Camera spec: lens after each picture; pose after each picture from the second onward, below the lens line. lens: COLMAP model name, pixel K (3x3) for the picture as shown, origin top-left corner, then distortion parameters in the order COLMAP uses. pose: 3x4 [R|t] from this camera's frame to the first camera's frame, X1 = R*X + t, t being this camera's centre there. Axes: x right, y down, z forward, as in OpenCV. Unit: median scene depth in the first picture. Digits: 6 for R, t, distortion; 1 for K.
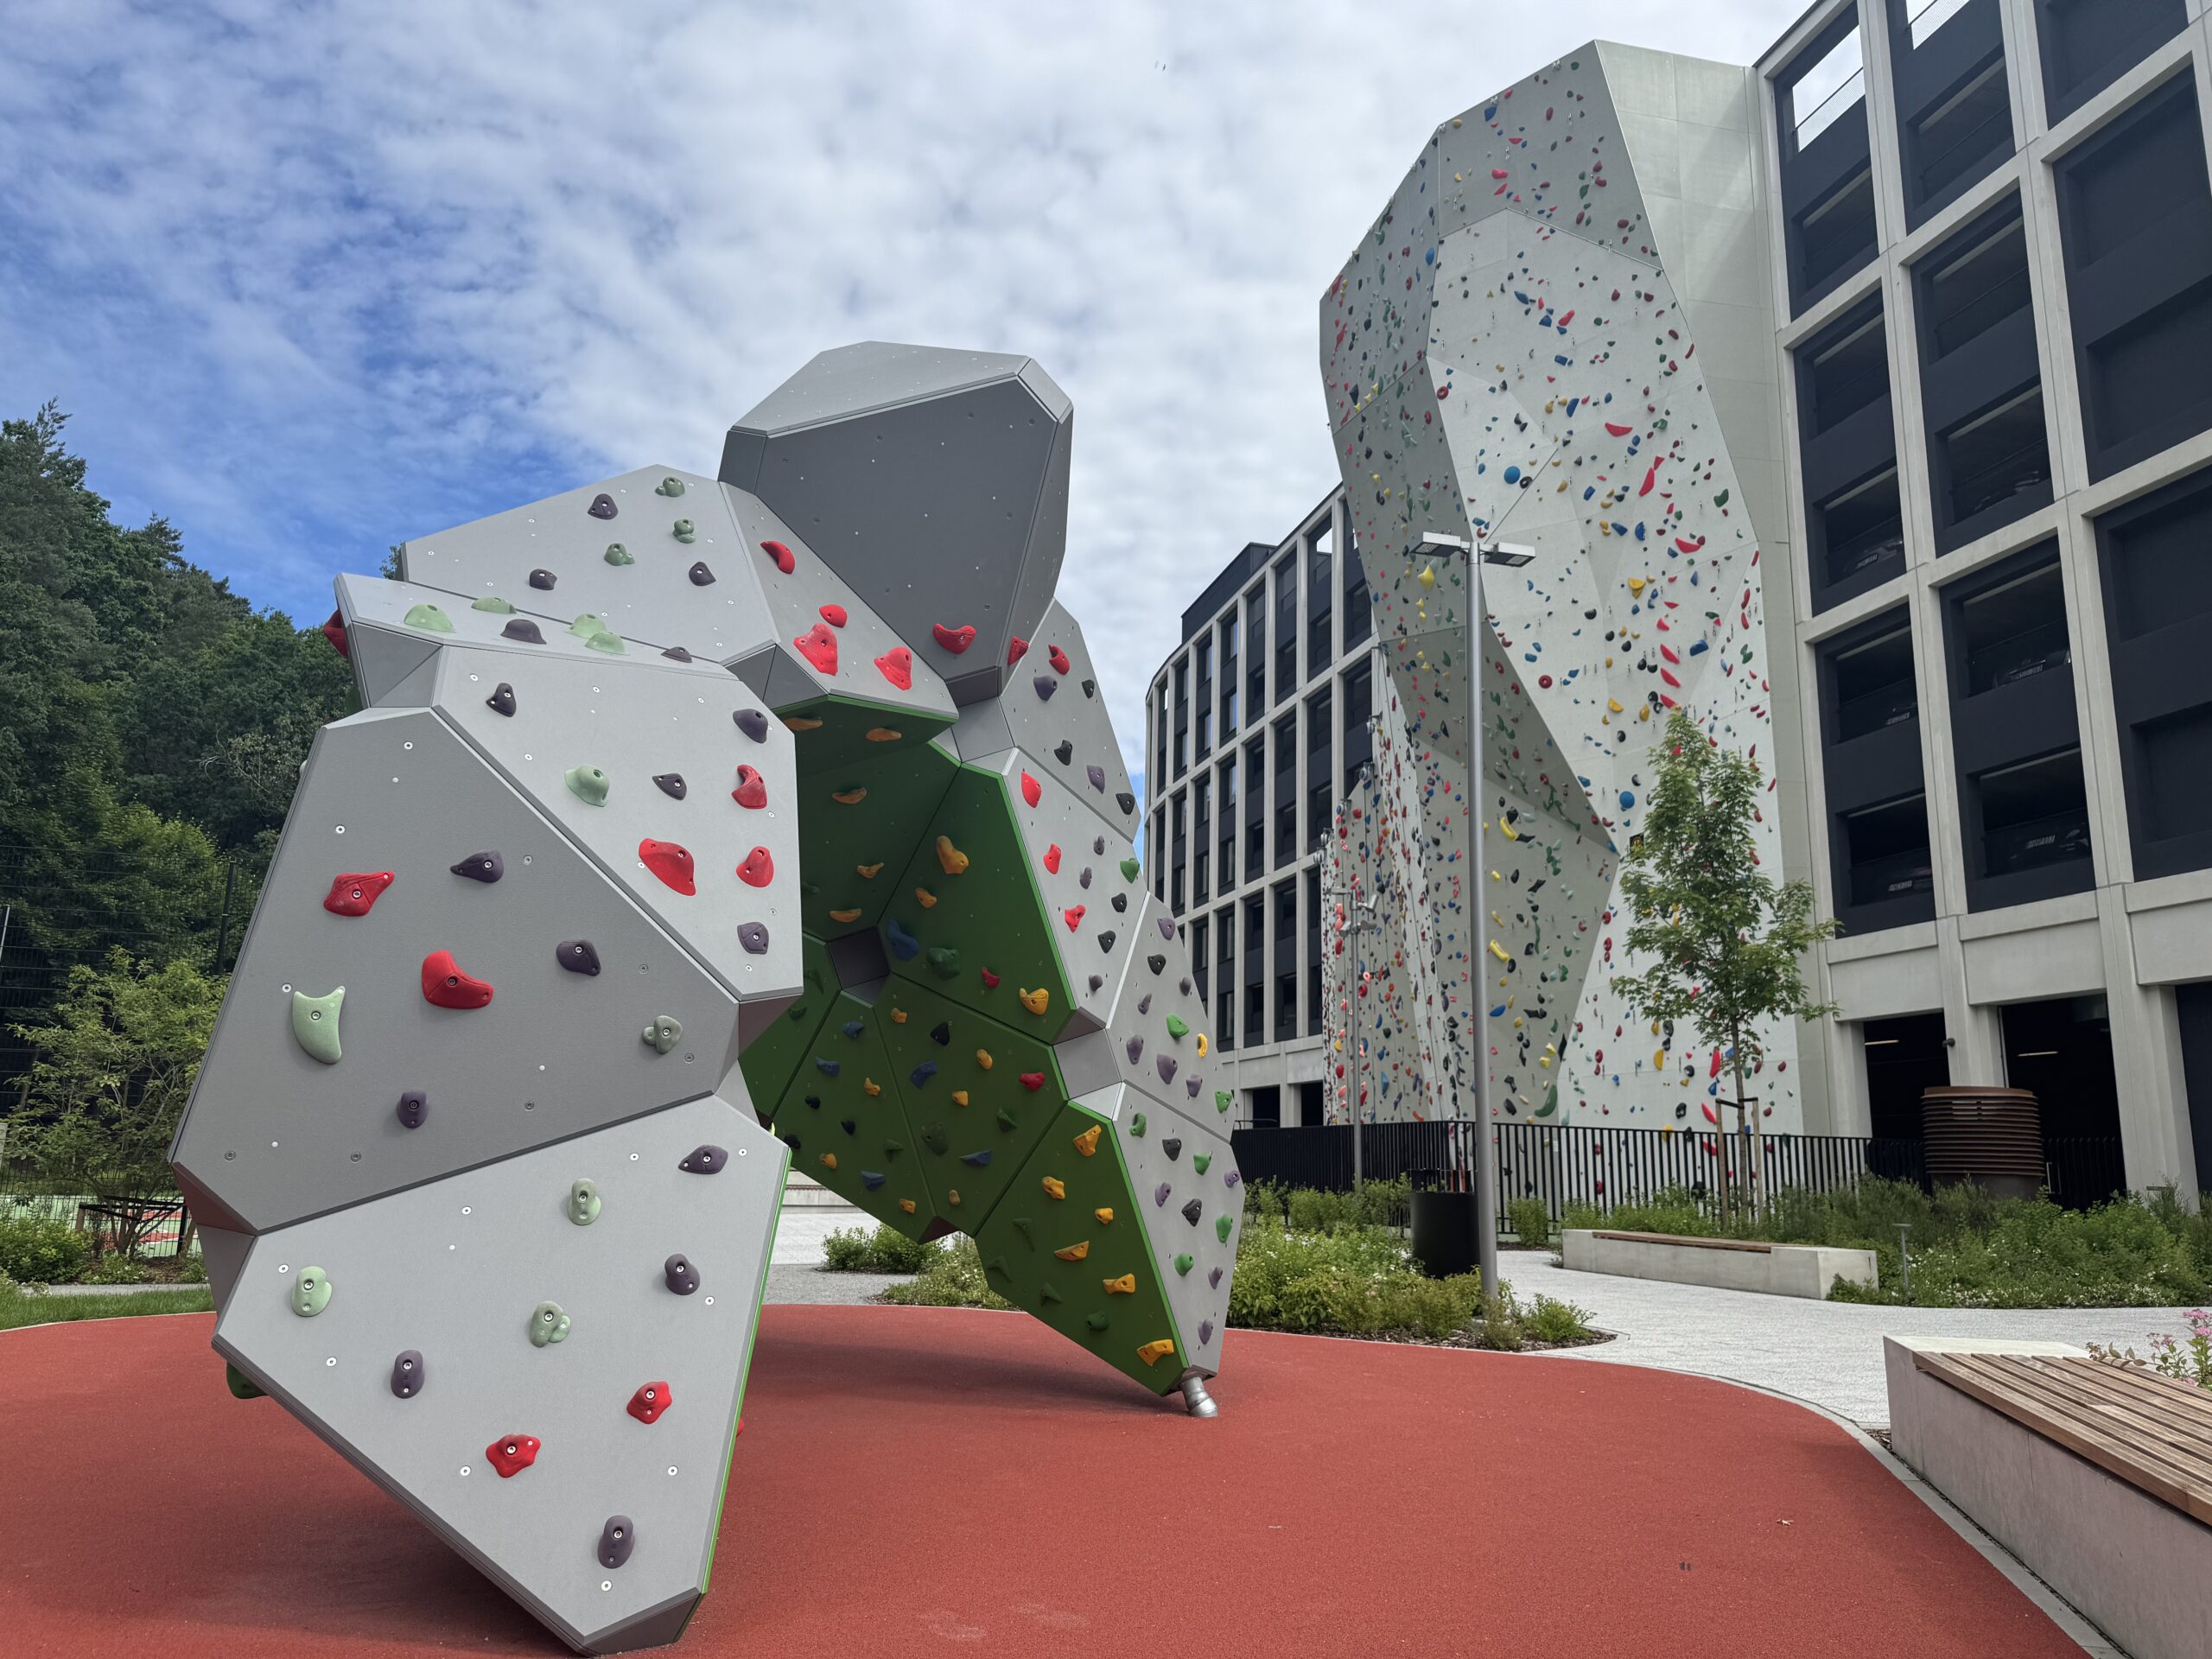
lens RADIAL K [[1527.0, 0, 1089.6], [0, 1527.0, 851.7], [0, 0, 1]] dist [0.037610, -0.015287]
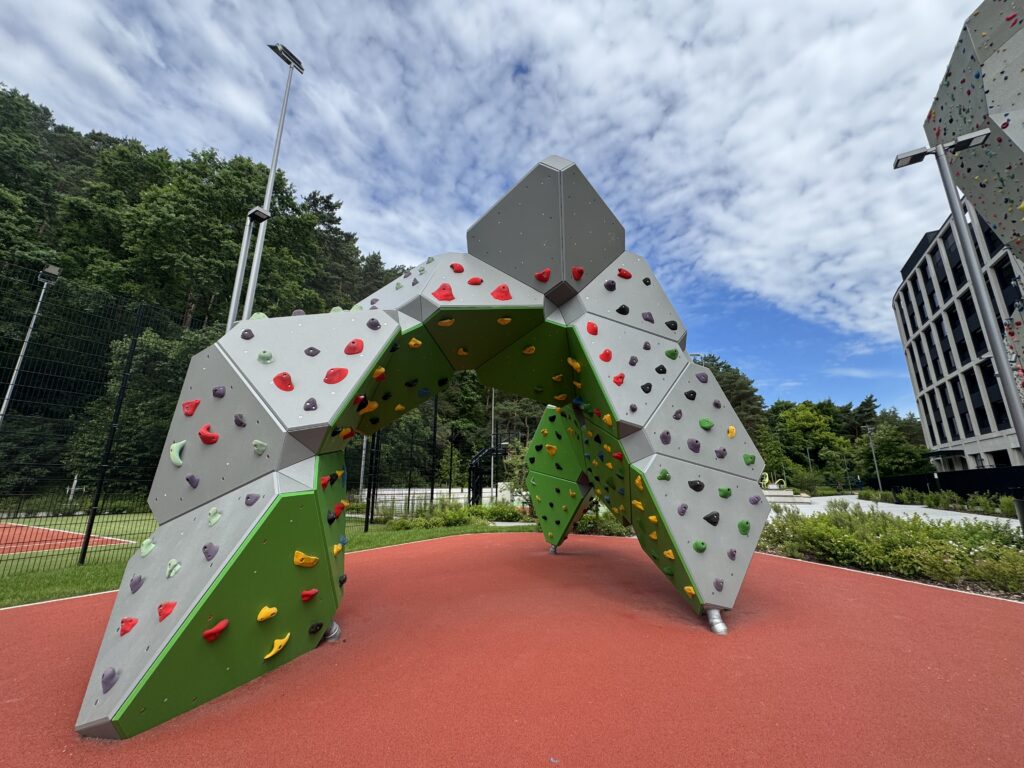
lens RADIAL K [[410.0, 0, 511.7], [0, 410.0, 384.4], [0, 0, 1]] dist [-0.010944, 0.001013]
pose [[0.708236, -0.189541, -0.680056, 0.059339], [0.155375, 0.981515, -0.111749, 0.019598], [0.688666, -0.026519, 0.724594, 0.102004]]
